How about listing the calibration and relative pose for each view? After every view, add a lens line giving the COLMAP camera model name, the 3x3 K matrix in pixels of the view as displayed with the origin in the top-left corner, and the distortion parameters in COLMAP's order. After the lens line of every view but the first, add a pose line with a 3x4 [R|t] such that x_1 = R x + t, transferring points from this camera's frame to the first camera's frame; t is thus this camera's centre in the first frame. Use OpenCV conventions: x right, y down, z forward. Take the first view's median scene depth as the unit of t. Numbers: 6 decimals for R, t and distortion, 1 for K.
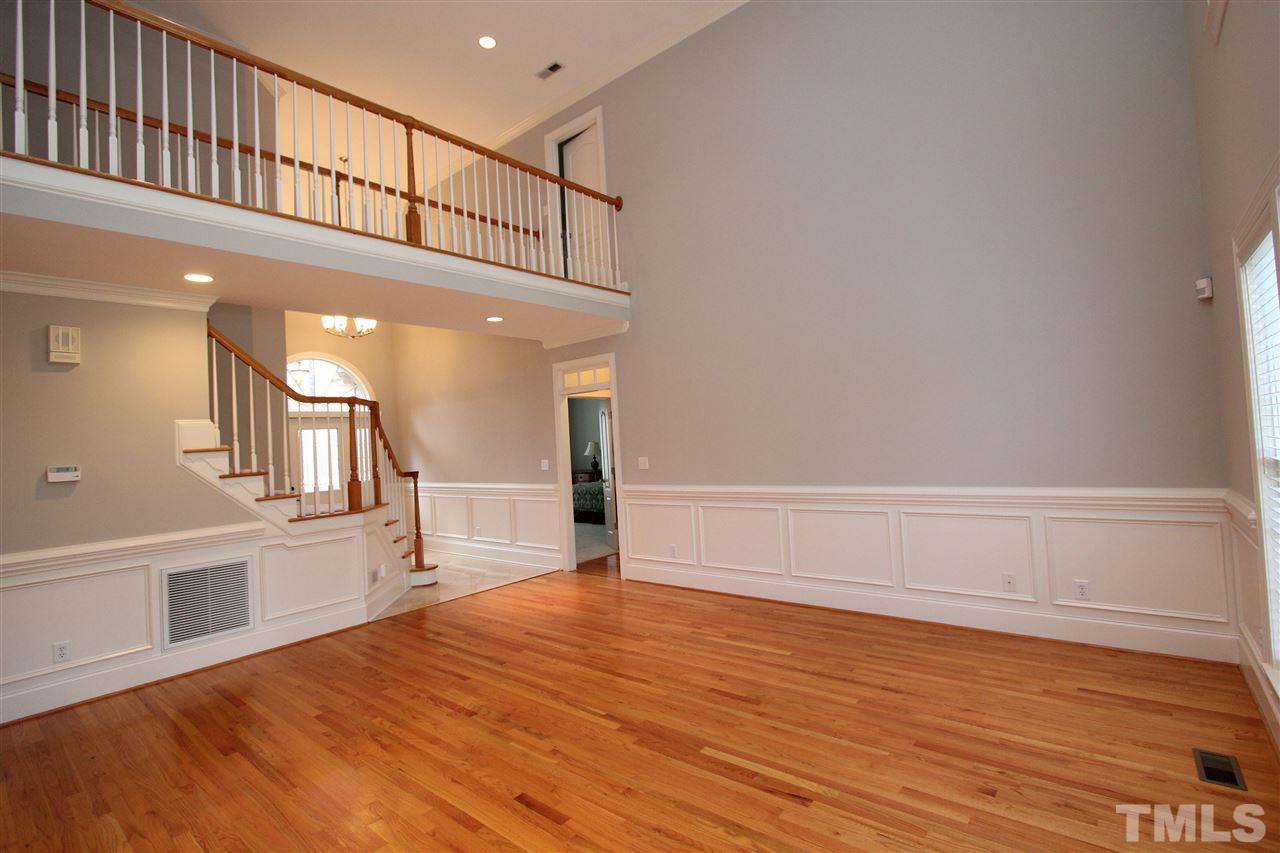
lens RADIAL K [[588.3, 0, 643.2], [0, 588.3, 419.5], [0, 0, 1]] dist [-0.021207, 0.005535]
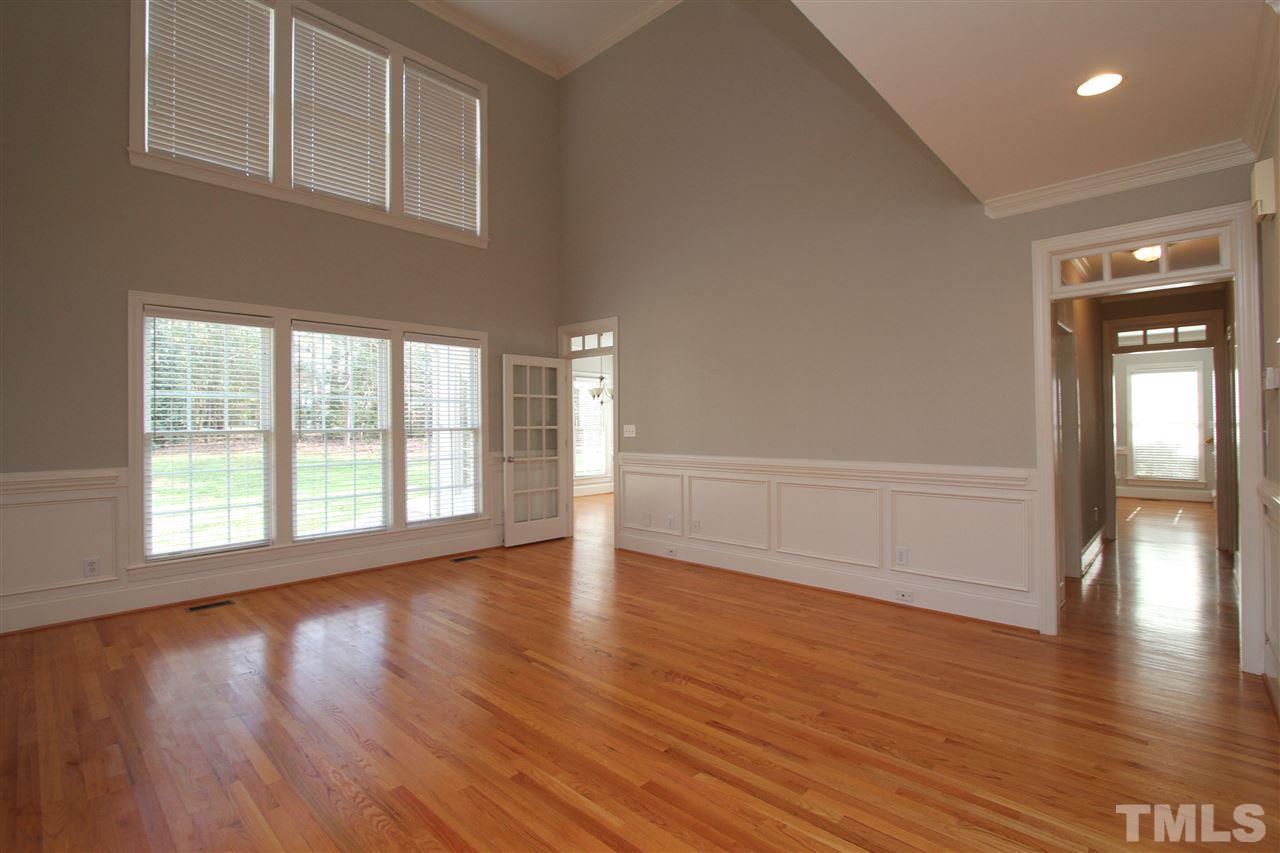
lens RADIAL K [[588.3, 0, 643.2], [0, 588.3, 419.5], [0, 0, 1]] dist [-0.021207, 0.005535]
pose [[-0.996069, 0.065799, 0.059298, -0.286743], [0.063220, 0.997013, -0.044376, 0.122752], [-0.062041, -0.040453, -0.997253, 1.690061]]
